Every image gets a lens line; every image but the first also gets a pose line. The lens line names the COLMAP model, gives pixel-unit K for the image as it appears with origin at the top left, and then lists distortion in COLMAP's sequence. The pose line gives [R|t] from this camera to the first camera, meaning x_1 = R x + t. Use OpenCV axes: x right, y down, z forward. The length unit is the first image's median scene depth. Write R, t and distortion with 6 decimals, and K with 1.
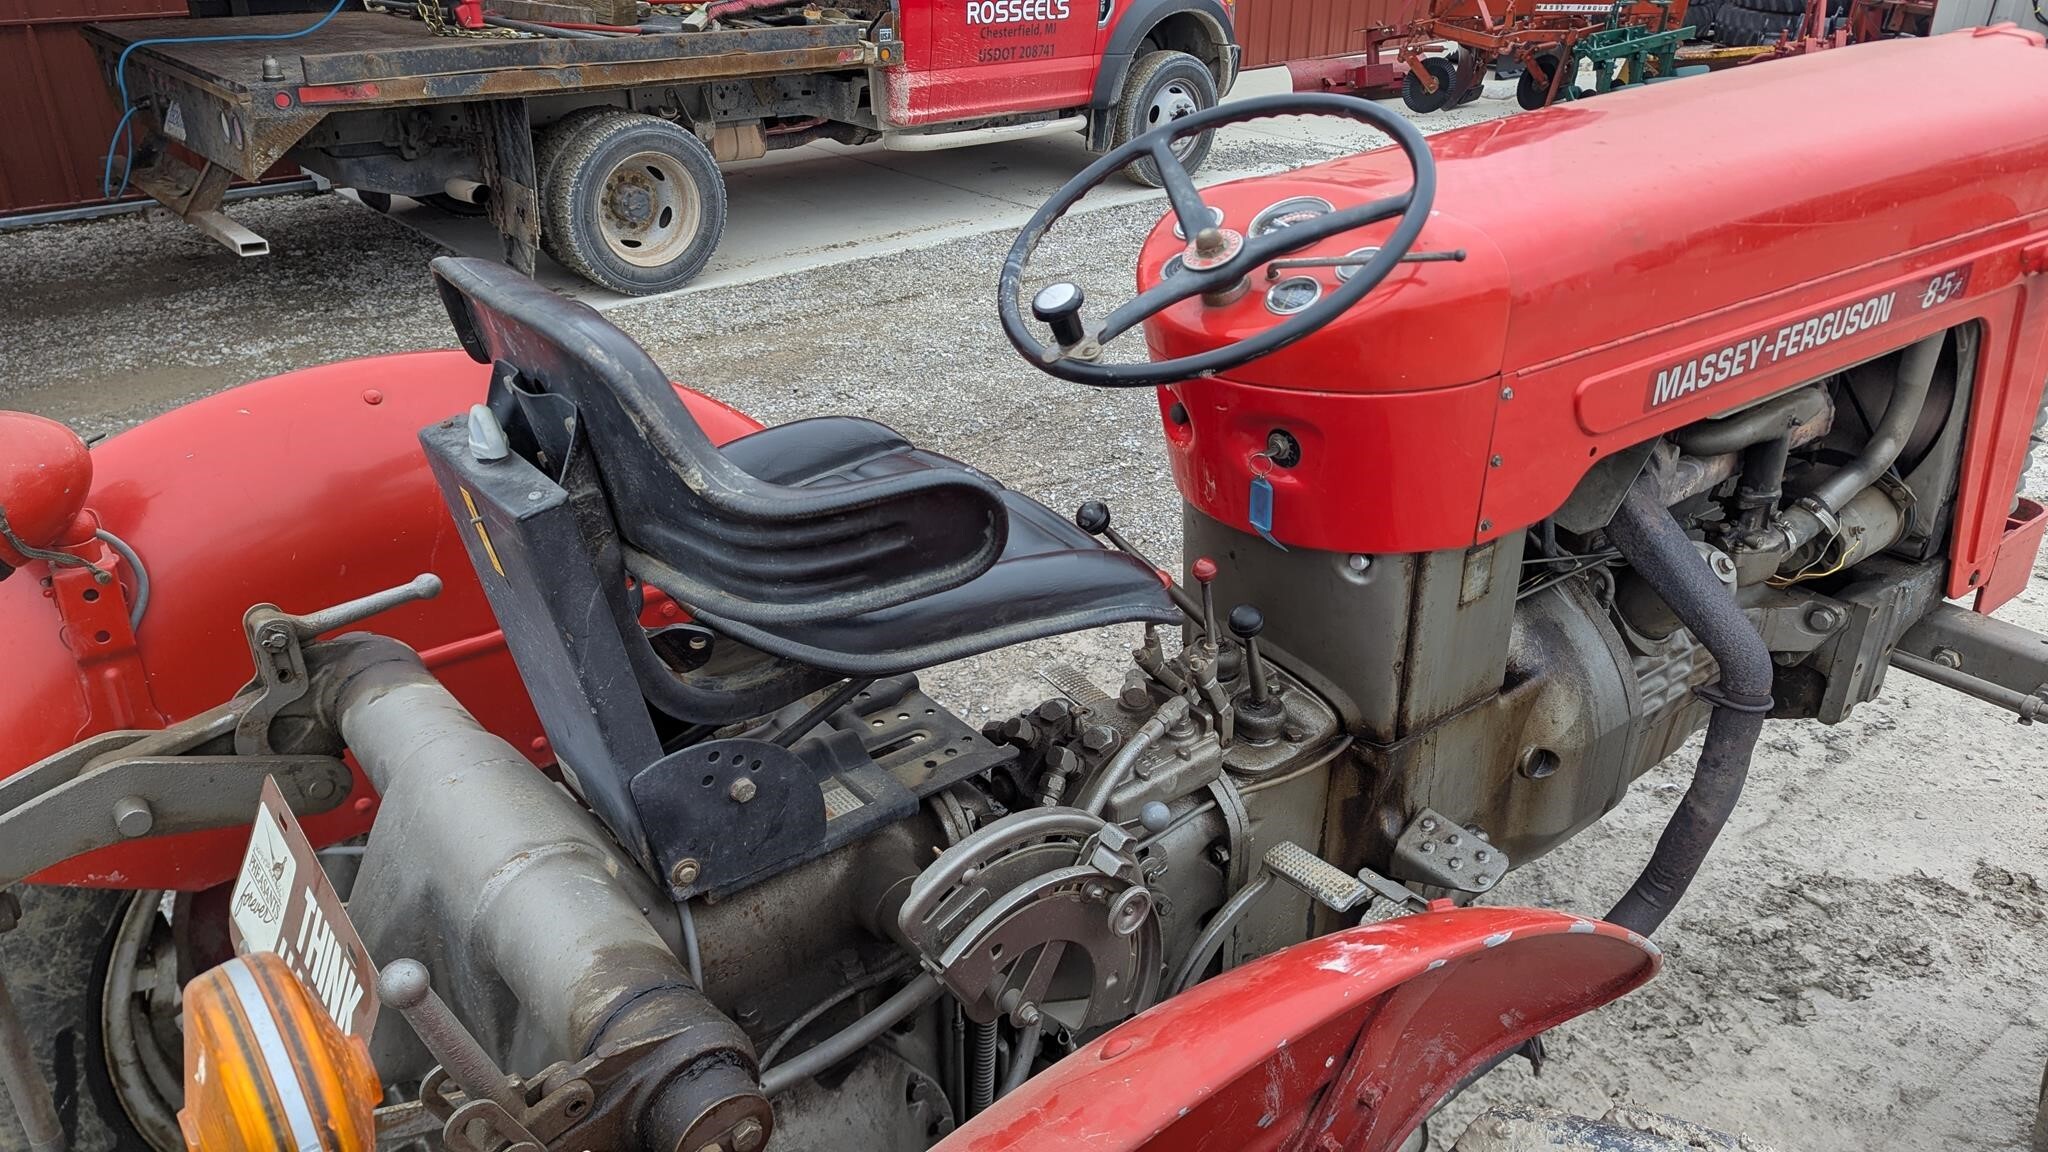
lens RADIAL K [[1452.7, 0, 1033.8], [0, 1452.7, 550.5], [0, 0, 1]] dist [0.082761, -0.079854]
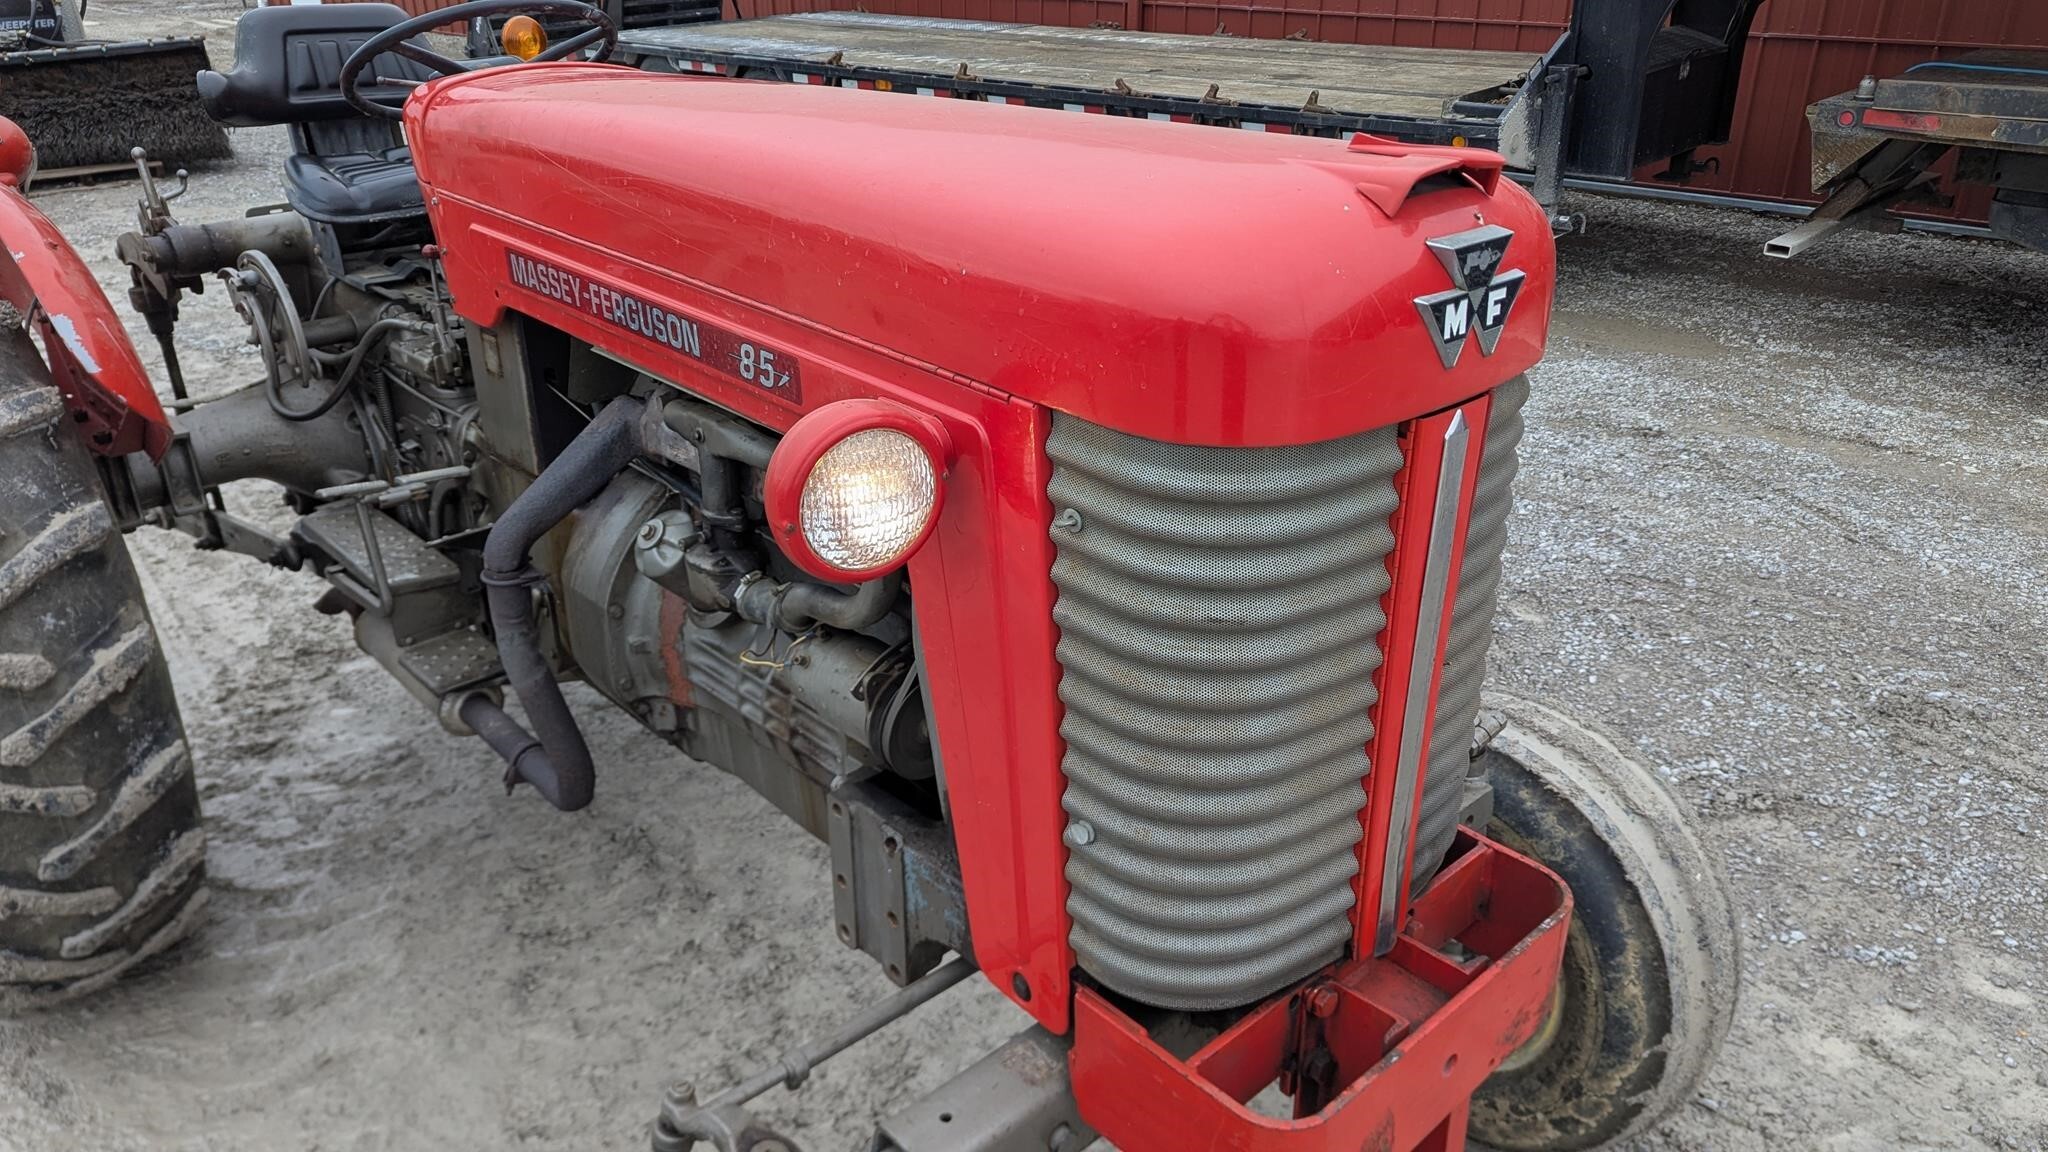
lens RADIAL K [[1452.7, 0, 1046.6], [0, 1452.7, 558.3], [0, 0, 1]] dist [0.082761, -0.079854]
pose [[0.078392, 0.404631, -0.911114, 1.142071], [-0.428722, 0.838782, 0.335621, -0.346887], [0.900029, 0.364305, 0.239228, 0.817689]]
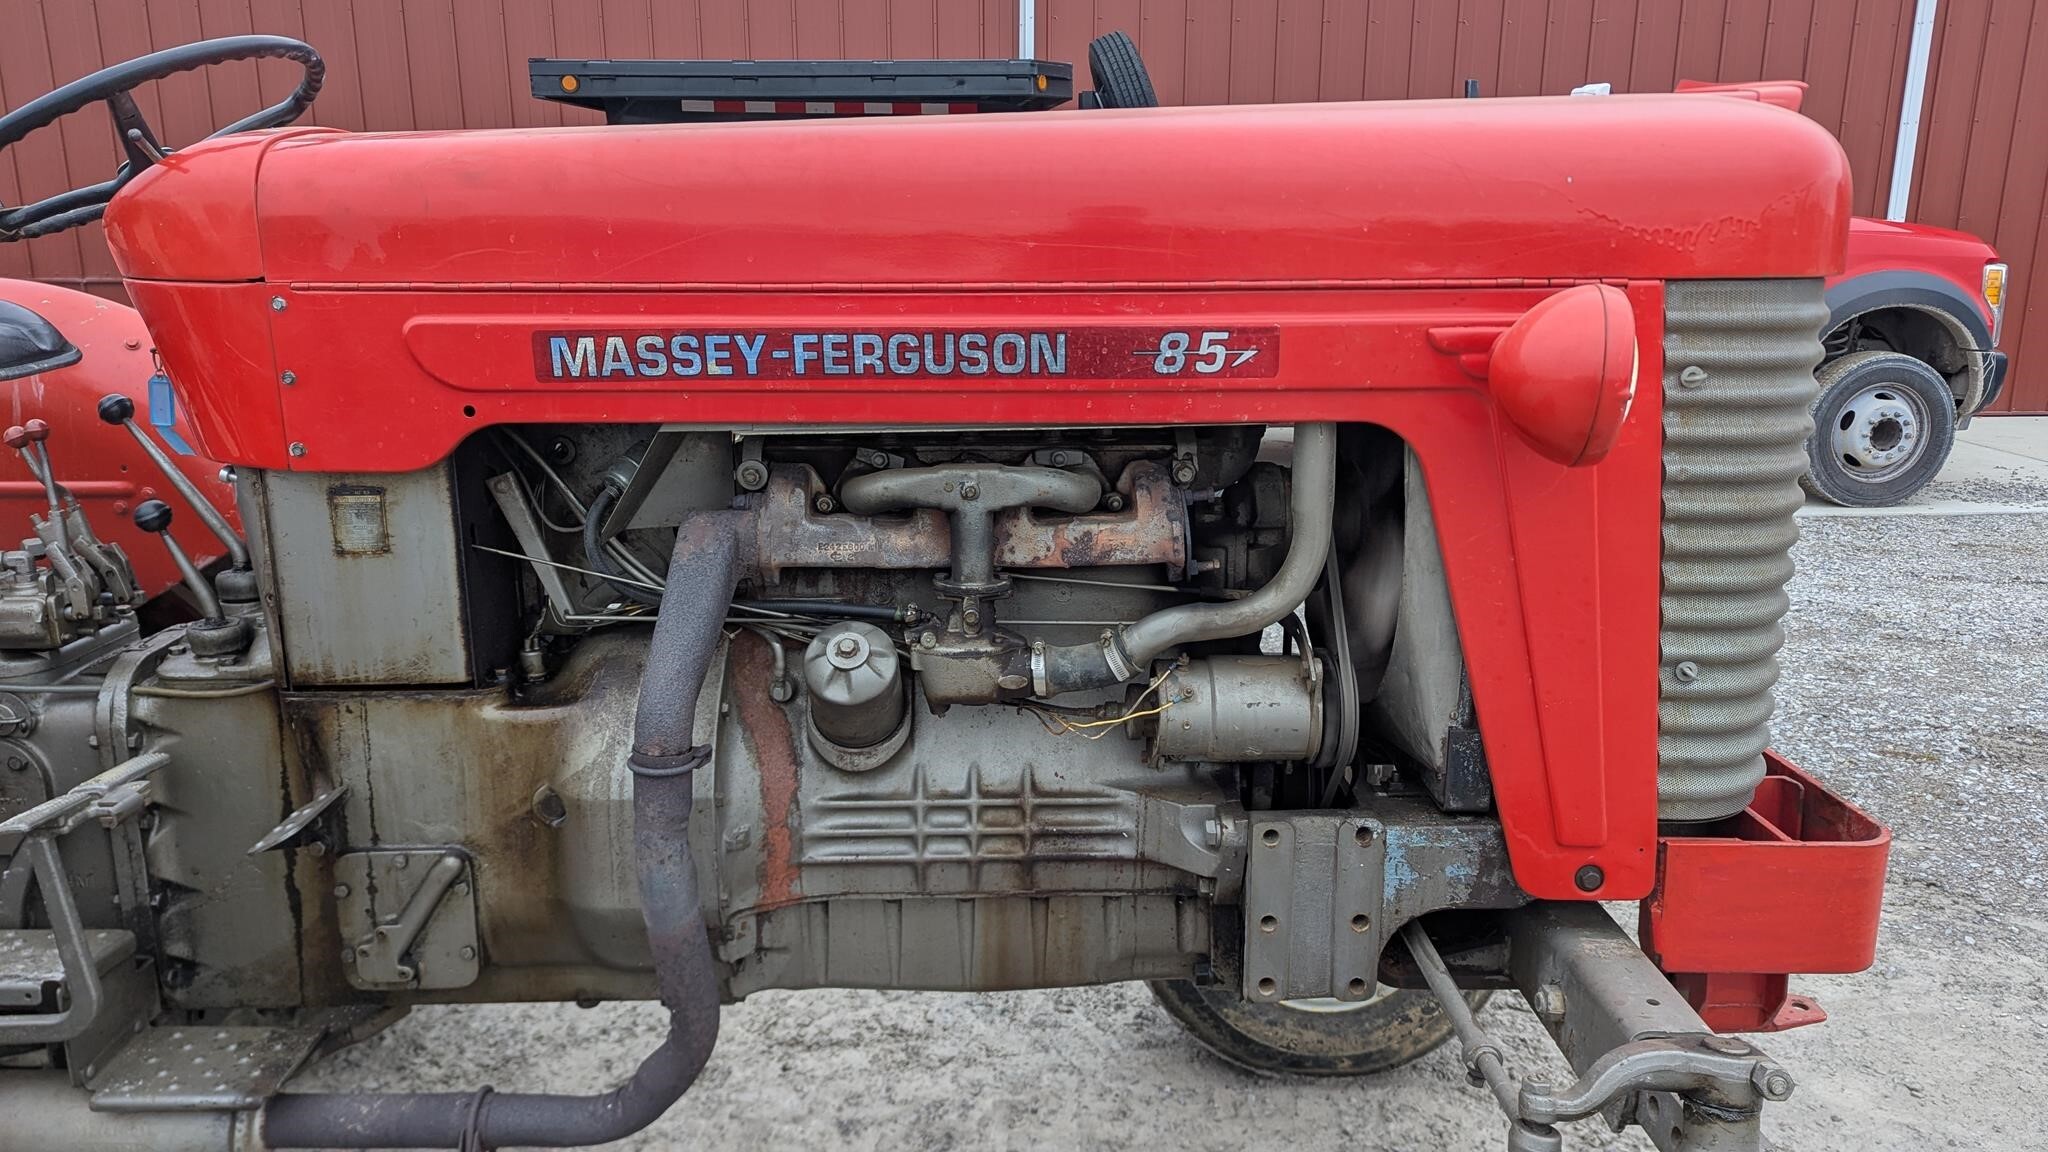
lens RADIAL K [[1452.7, 0, 1031.9], [0, 1452.7, 555.9], [0, 0, 1]] dist [0.082761, -0.079854]
pose [[0.791238, 0.133985, -0.596650, 0.823455], [-0.261212, 0.956260, -0.131662, 0.032670], [0.552912, 0.260028, 0.791627, 0.331979]]
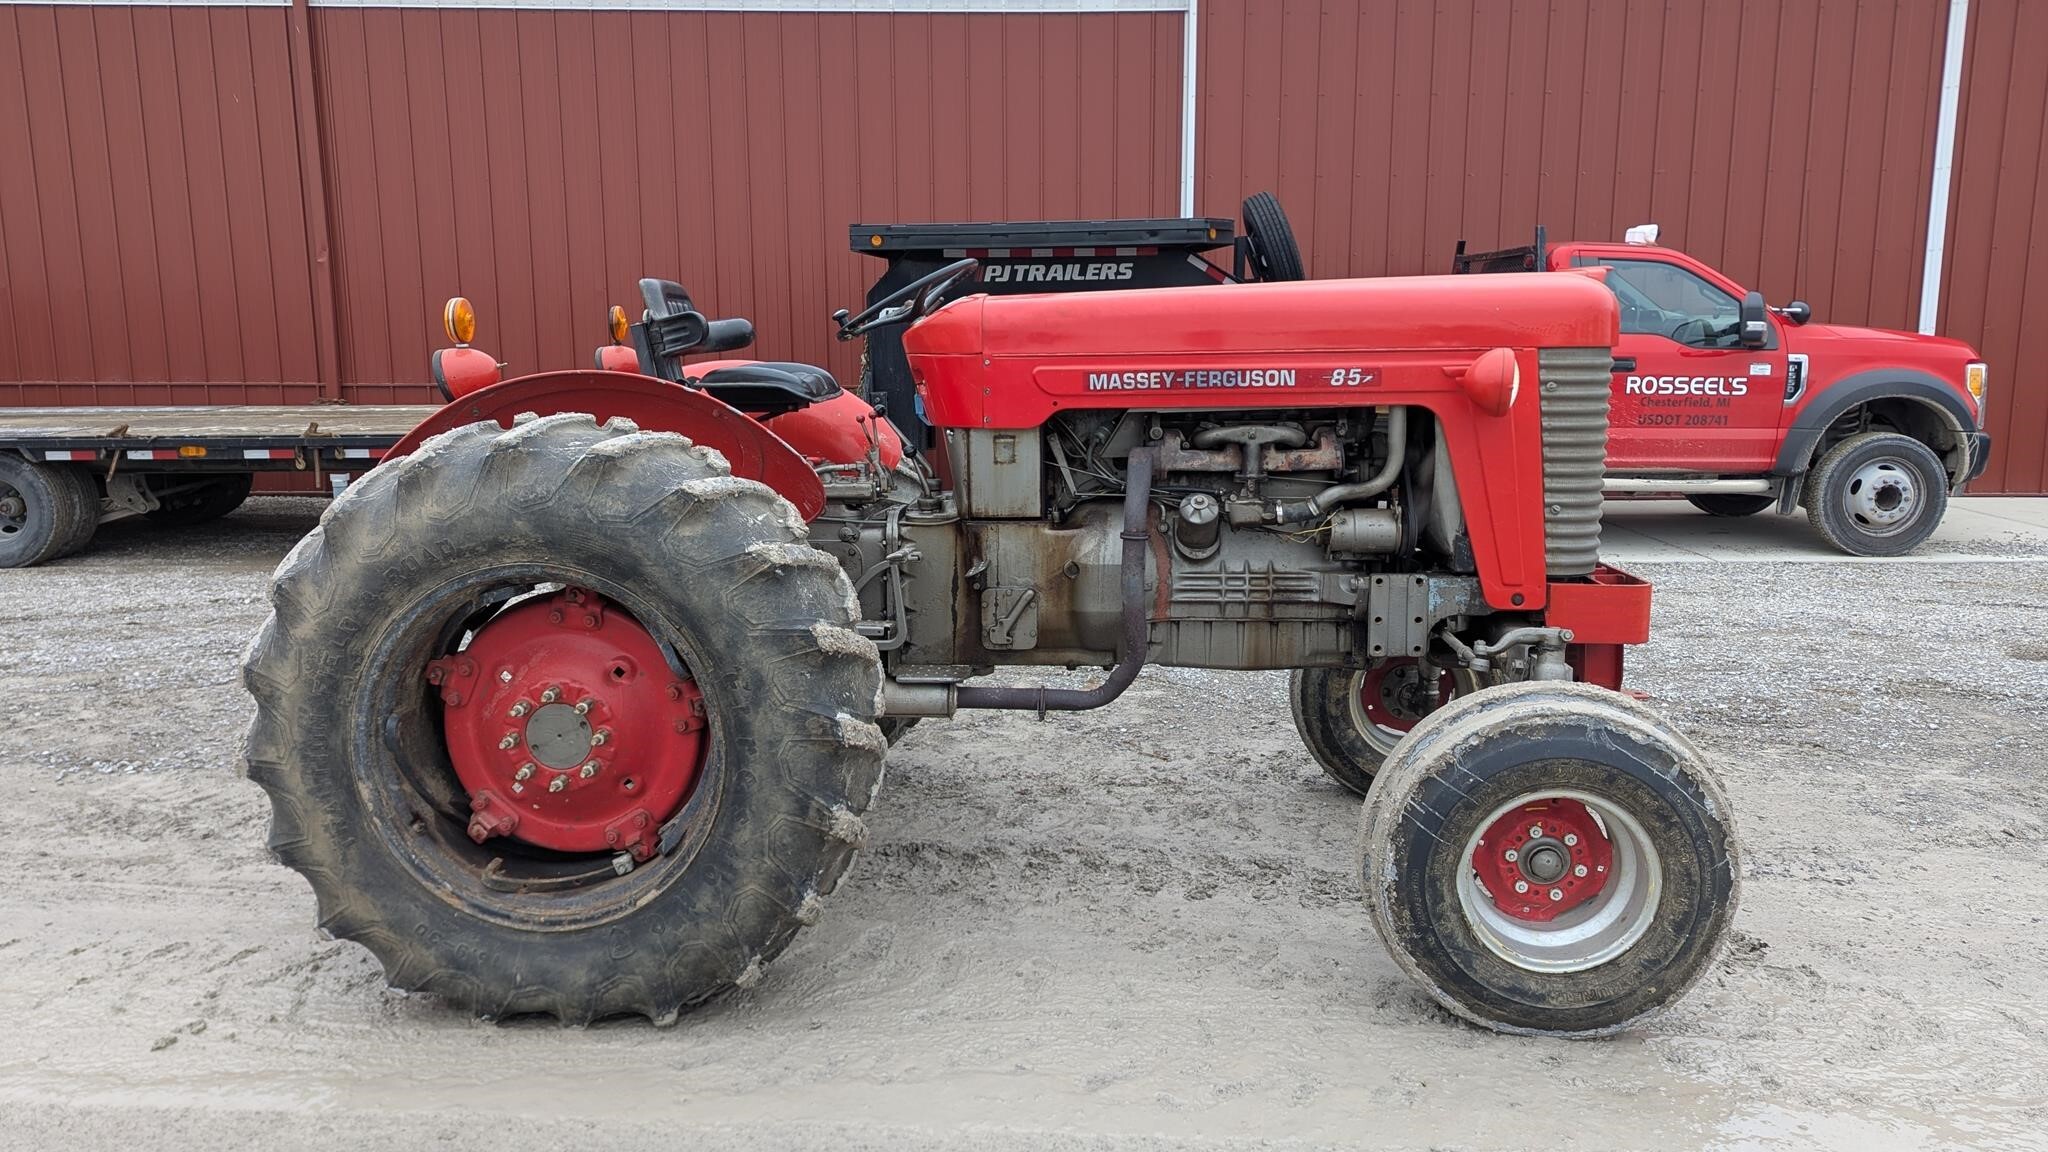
lens RADIAL K [[1452.7, 0, 1019.8], [0, 1452.7, 552.3], [0, 0, 1]] dist [0.082761, -0.079854]
pose [[0.734949, 0.091365, -0.671940, 1.292658], [-0.285002, 0.940737, -0.183813, 0.402792], [0.615325, 0.326597, 0.717433, -0.415015]]
